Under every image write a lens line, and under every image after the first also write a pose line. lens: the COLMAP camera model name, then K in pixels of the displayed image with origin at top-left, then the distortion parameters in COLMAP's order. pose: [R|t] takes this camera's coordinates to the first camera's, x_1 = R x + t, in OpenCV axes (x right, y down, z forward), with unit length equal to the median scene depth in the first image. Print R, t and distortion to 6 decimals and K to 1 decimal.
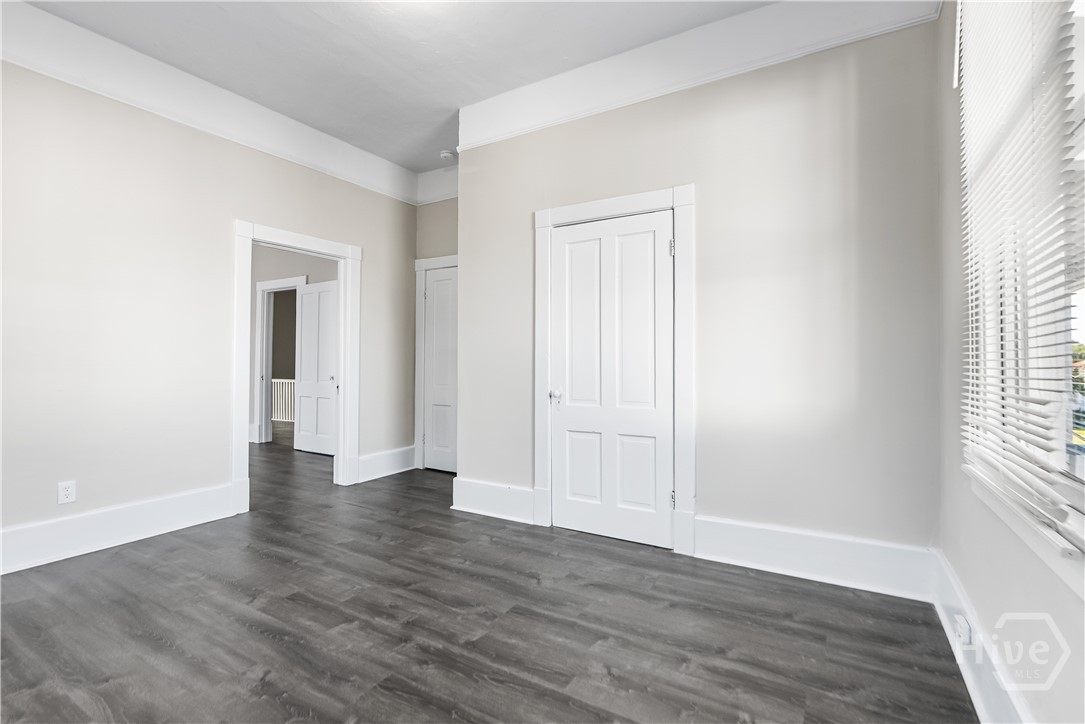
lens RADIAL K [[498.4, 0, 539.7], [0, 498.4, 361.7], [0, 0, 1]] dist [-0.001750, 0.002451]
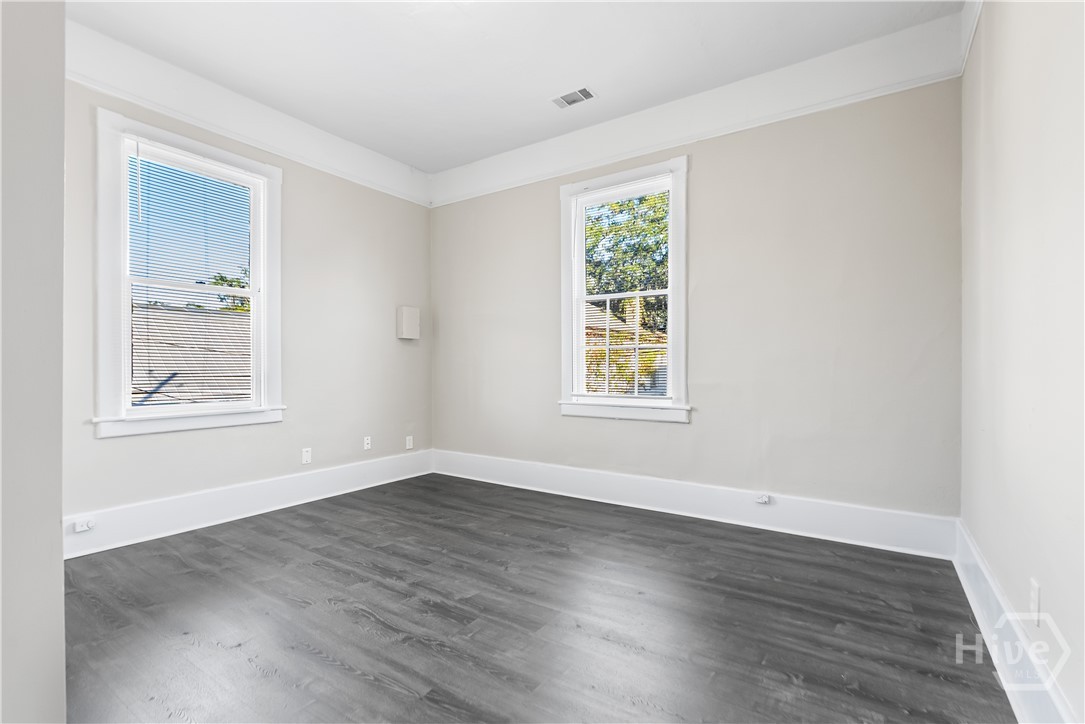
lens RADIAL K [[498.4, 0, 543.4], [0, 498.4, 364.3], [0, 0, 1]] dist [-0.001750, 0.002451]
pose [[-0.999082, 0.005807, 0.042432, -0.583828], [0.005467, 0.999952, -0.008134, 0.014422], [-0.042477, -0.007895, -0.999066, 2.009643]]
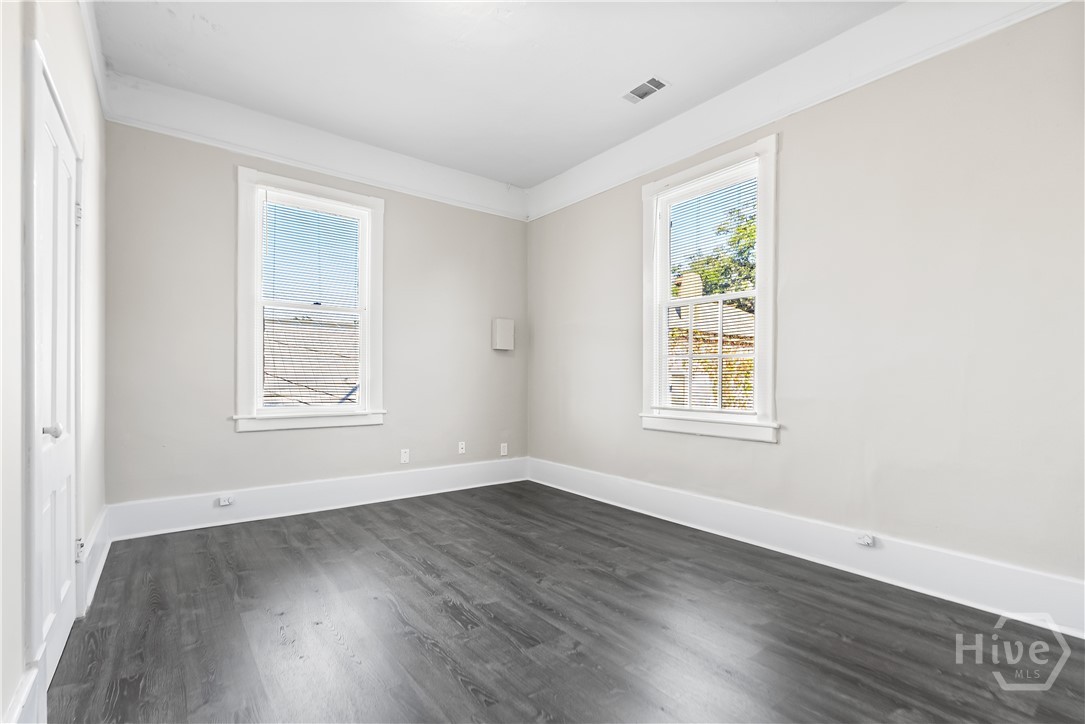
lens RADIAL K [[498.4, 0, 539.2], [0, 498.4, 375.9], [0, 0, 1]] dist [-0.001750, 0.002451]
pose [[-0.933642, 0.000528, 0.358208, -0.866654], [-0.002563, 0.999963, -0.008153, 0.019275], [-0.358199, -0.008530, -0.933606, 1.917794]]
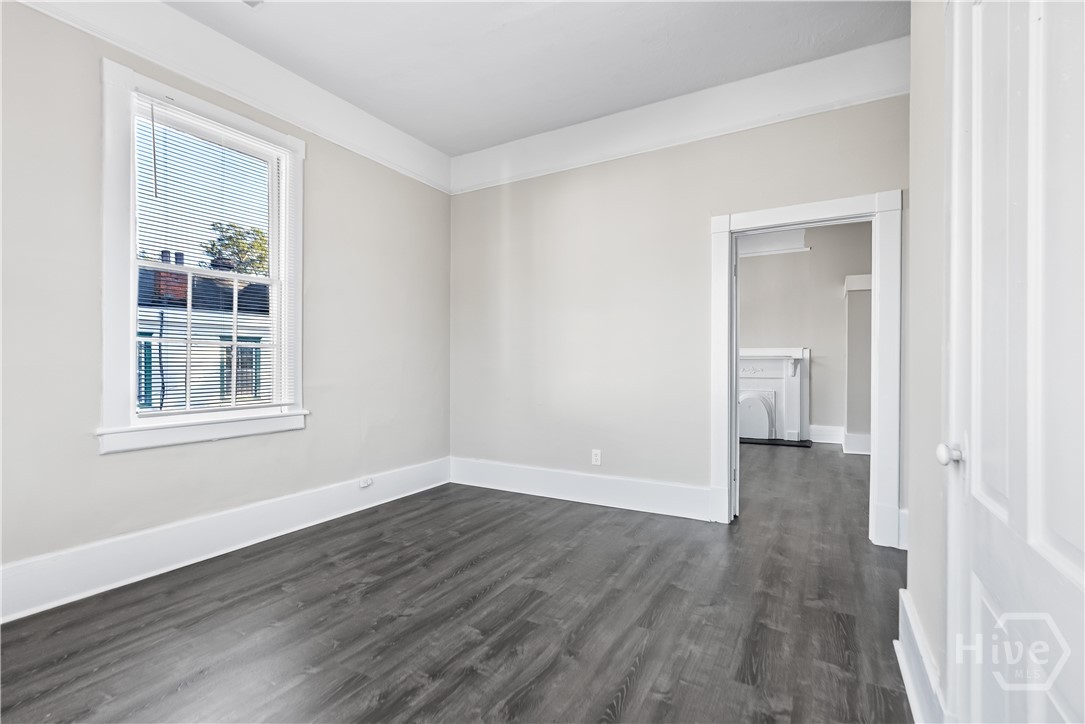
lens RADIAL K [[498.4, 0, 546.7], [0, 498.4, 365.3], [0, 0, 1]] dist [-0.001750, 0.002451]
pose [[0.036608, 0.007055, -0.999305, 0.568367], [0.002673, 0.999971, 0.007157, -0.008026], [0.999326, -0.002934, 0.036588, 1.047152]]
